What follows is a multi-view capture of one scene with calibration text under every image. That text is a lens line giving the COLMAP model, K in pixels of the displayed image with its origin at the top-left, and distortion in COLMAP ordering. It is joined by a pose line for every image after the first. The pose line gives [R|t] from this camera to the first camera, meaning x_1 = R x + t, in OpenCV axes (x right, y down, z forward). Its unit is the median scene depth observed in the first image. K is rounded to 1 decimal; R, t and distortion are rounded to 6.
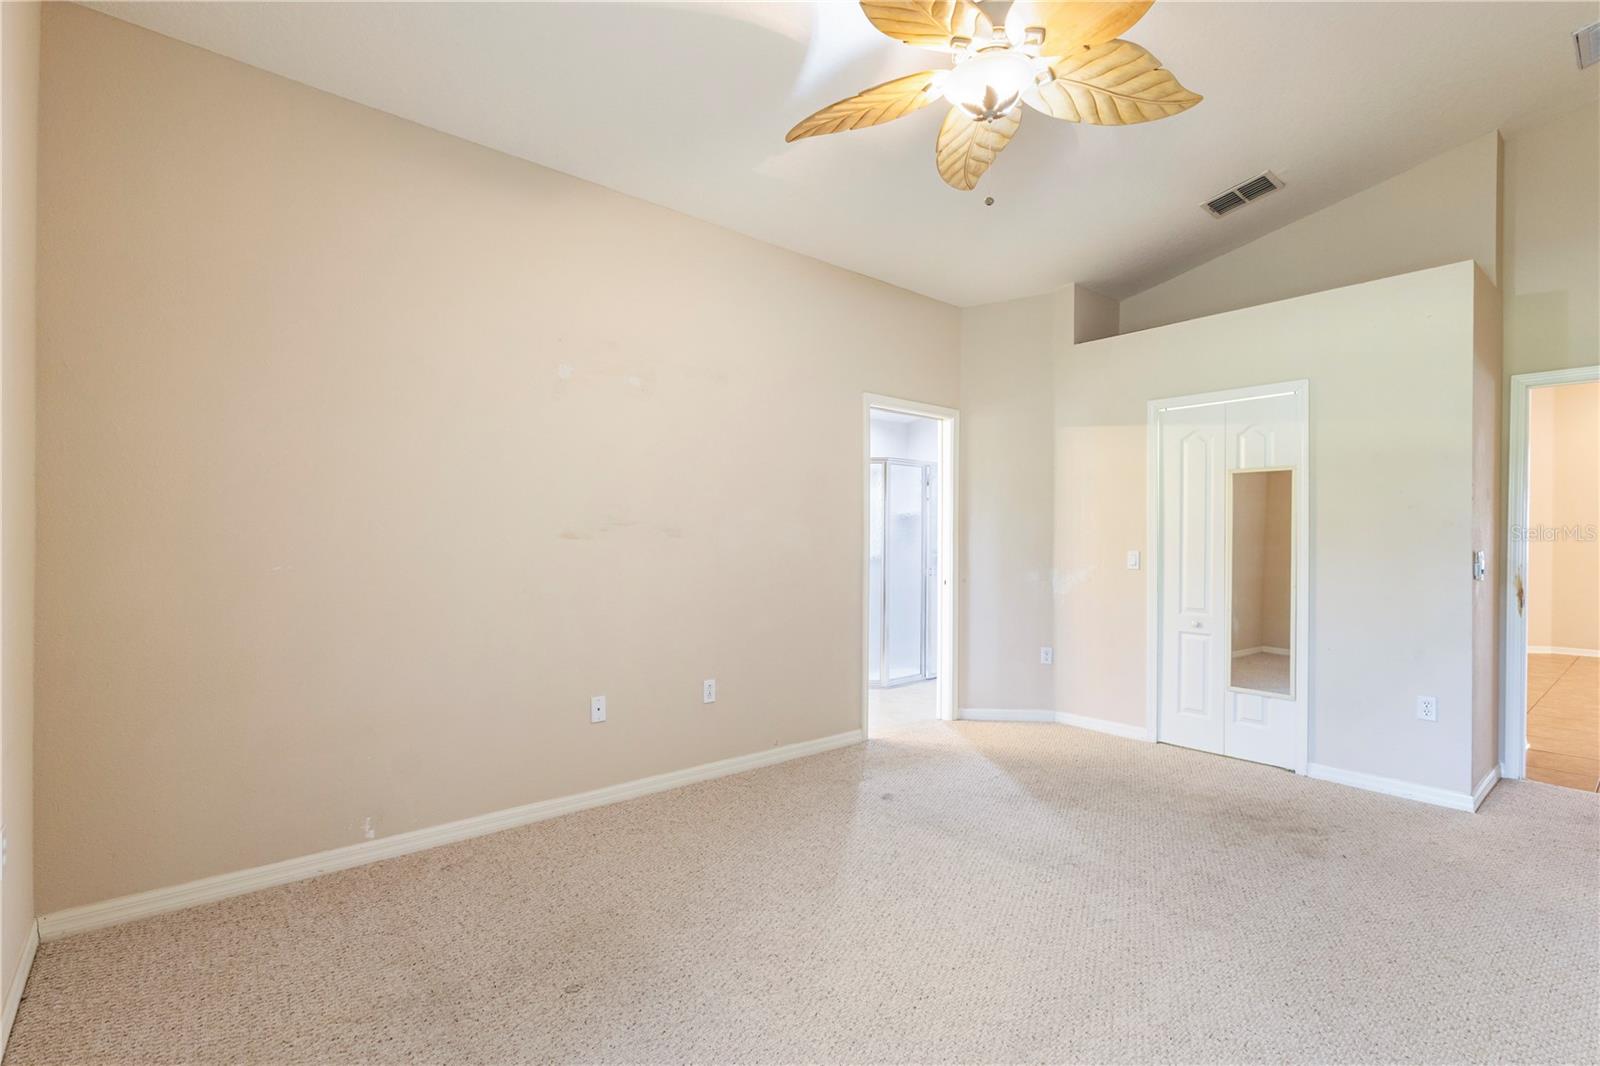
lens RADIAL K [[753.4, 0, 791.3], [0, 753.4, 536.8], [0, 0, 1]] dist [0.004349, 0.003085]
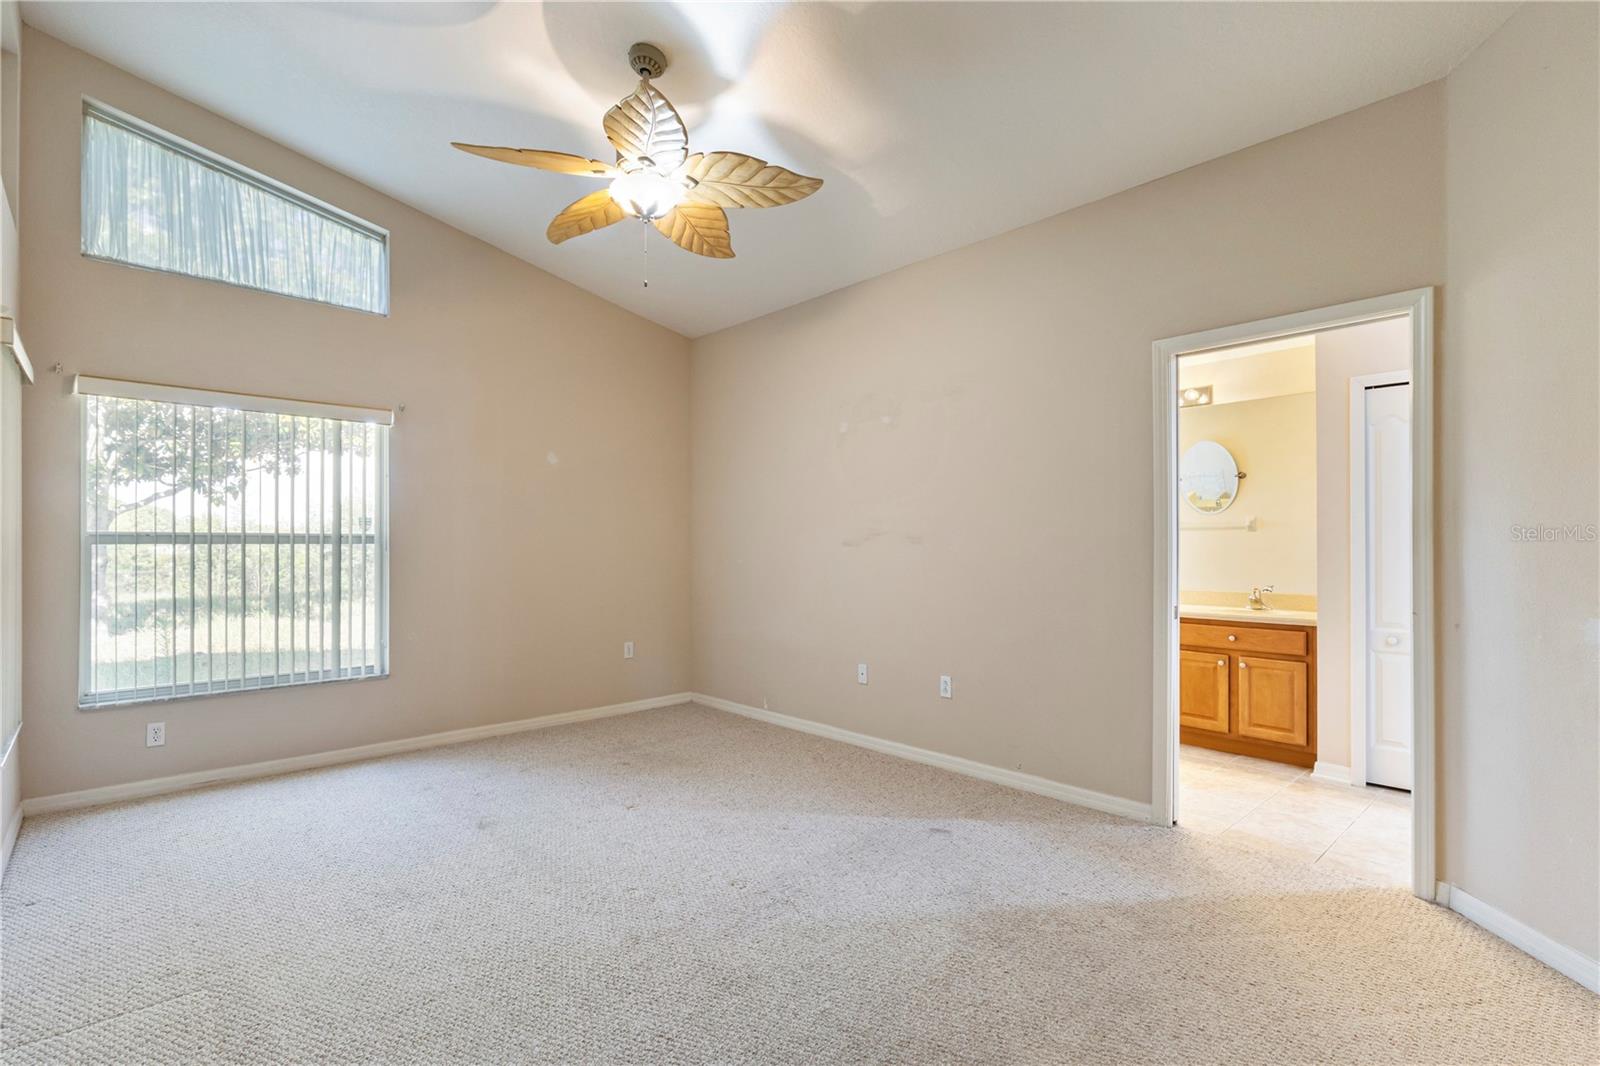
lens RADIAL K [[753.4, 0, 789.7], [0, 753.4, 542.5], [0, 0, 1]] dist [0.004349, 0.003085]
pose [[0.029985, -0.008056, -0.999518, 1.022260], [0.004840, 0.999957, -0.007914, 0.005955], [0.999539, -0.004600, 0.030023, 0.792242]]
